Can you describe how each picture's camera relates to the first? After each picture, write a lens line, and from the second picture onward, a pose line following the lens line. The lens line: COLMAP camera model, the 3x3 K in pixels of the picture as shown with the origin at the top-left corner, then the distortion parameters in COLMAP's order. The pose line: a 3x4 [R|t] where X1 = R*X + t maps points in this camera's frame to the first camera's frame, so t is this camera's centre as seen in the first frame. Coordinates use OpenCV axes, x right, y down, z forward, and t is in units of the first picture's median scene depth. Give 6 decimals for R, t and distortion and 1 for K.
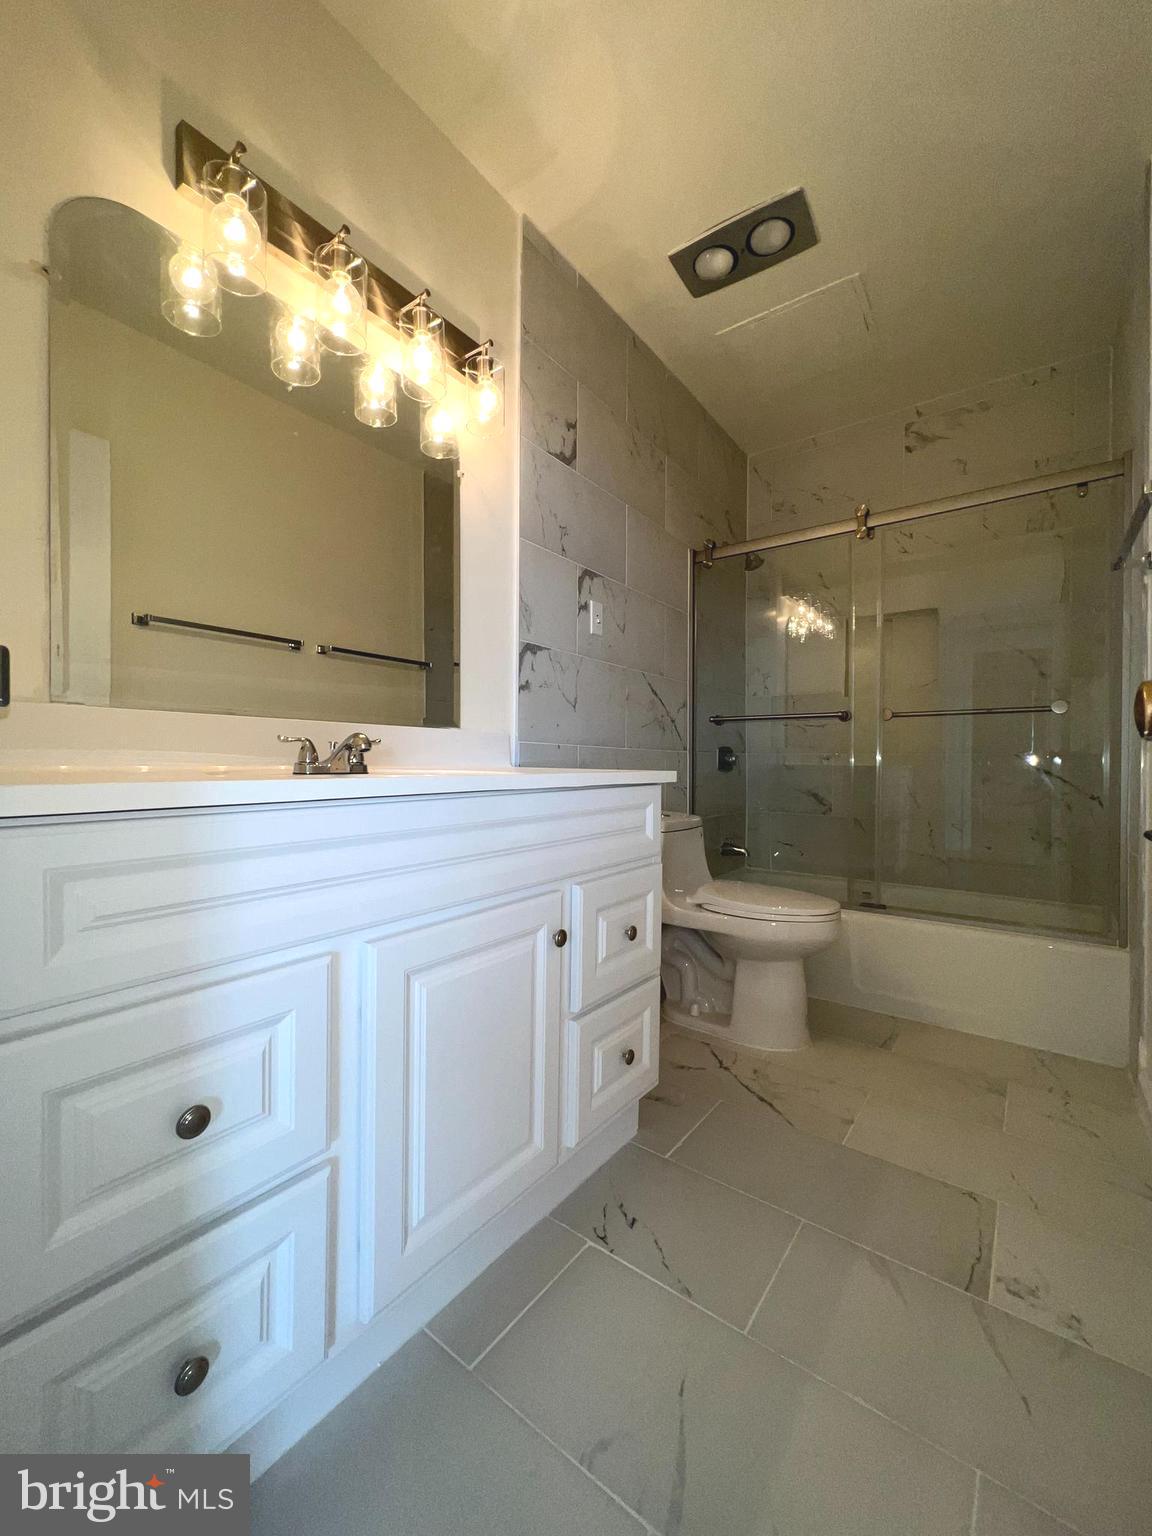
lens RADIAL K [[614.7, 0, 583.0], [0, 614.7, 769.0], [0, 0, 1]] dist [-0.001215, 0.000169]
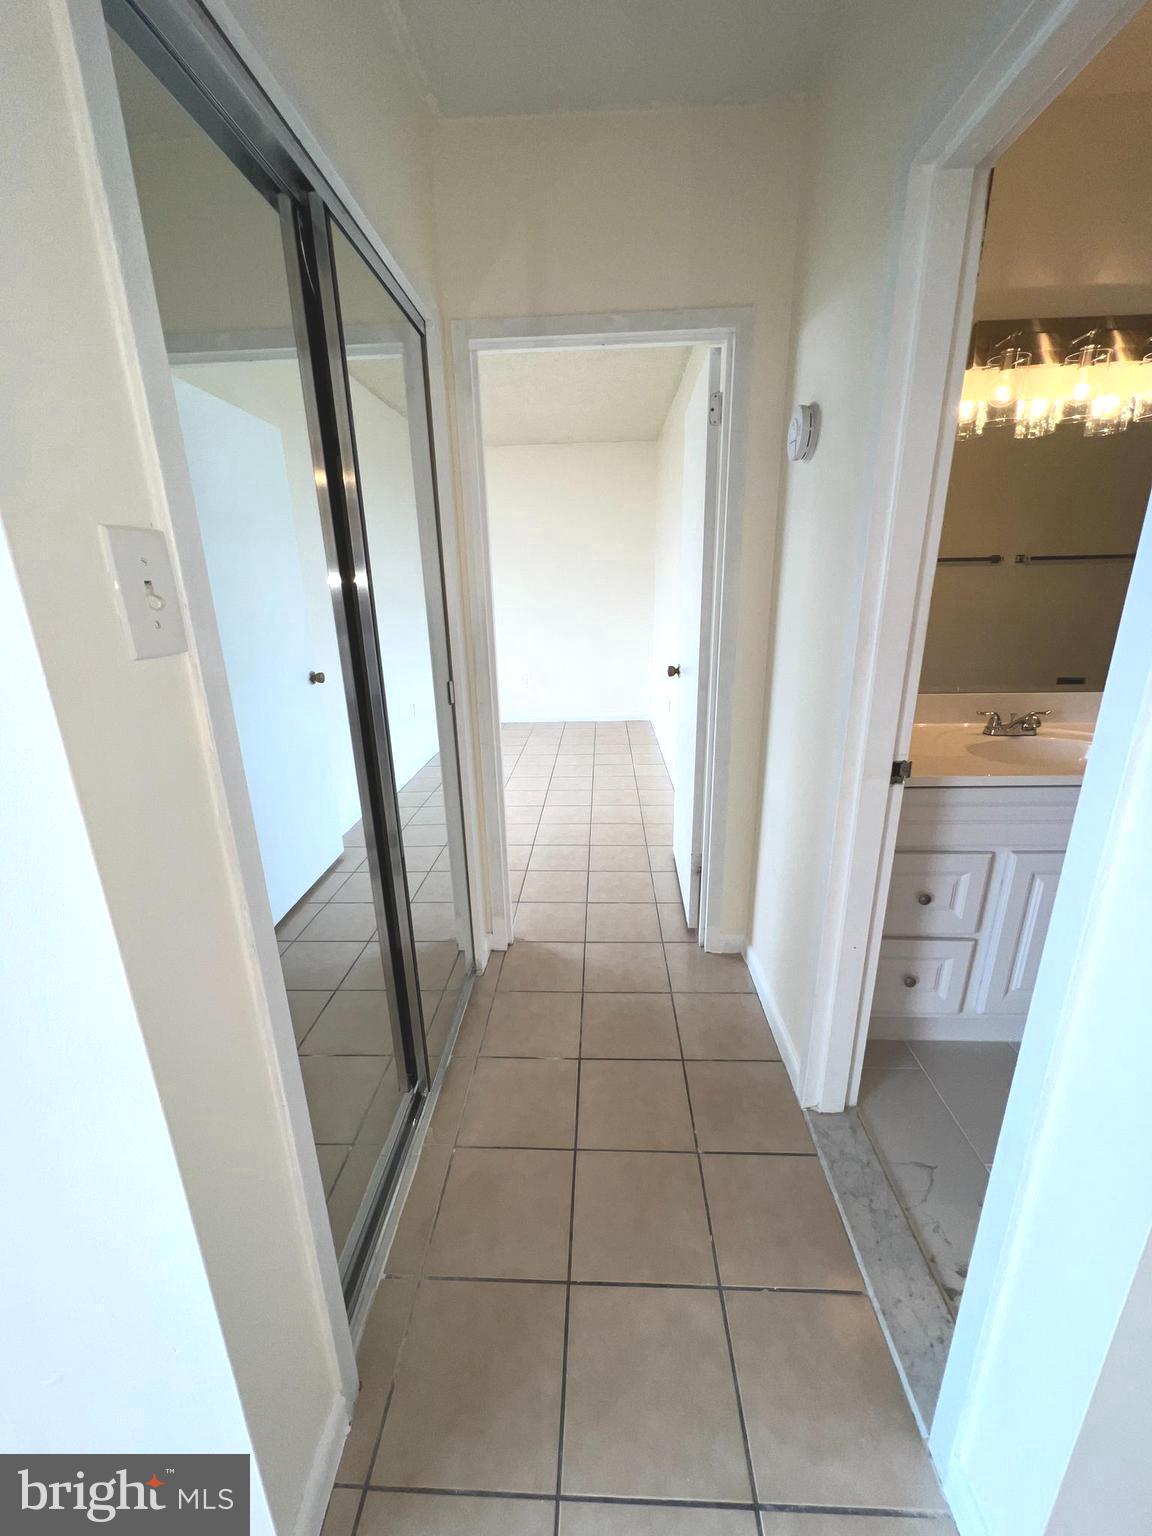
lens RADIAL K [[614.7, 0, 588.7], [0, 614.7, 776.3], [0, 0, 1]] dist [-0.001215, 0.000169]
pose [[0.565135, 0.228070, -0.792847, 0.407849], [0.005221, 0.960021, 0.279881, -0.534951], [0.824982, -0.162310, 0.541350, -1.208101]]
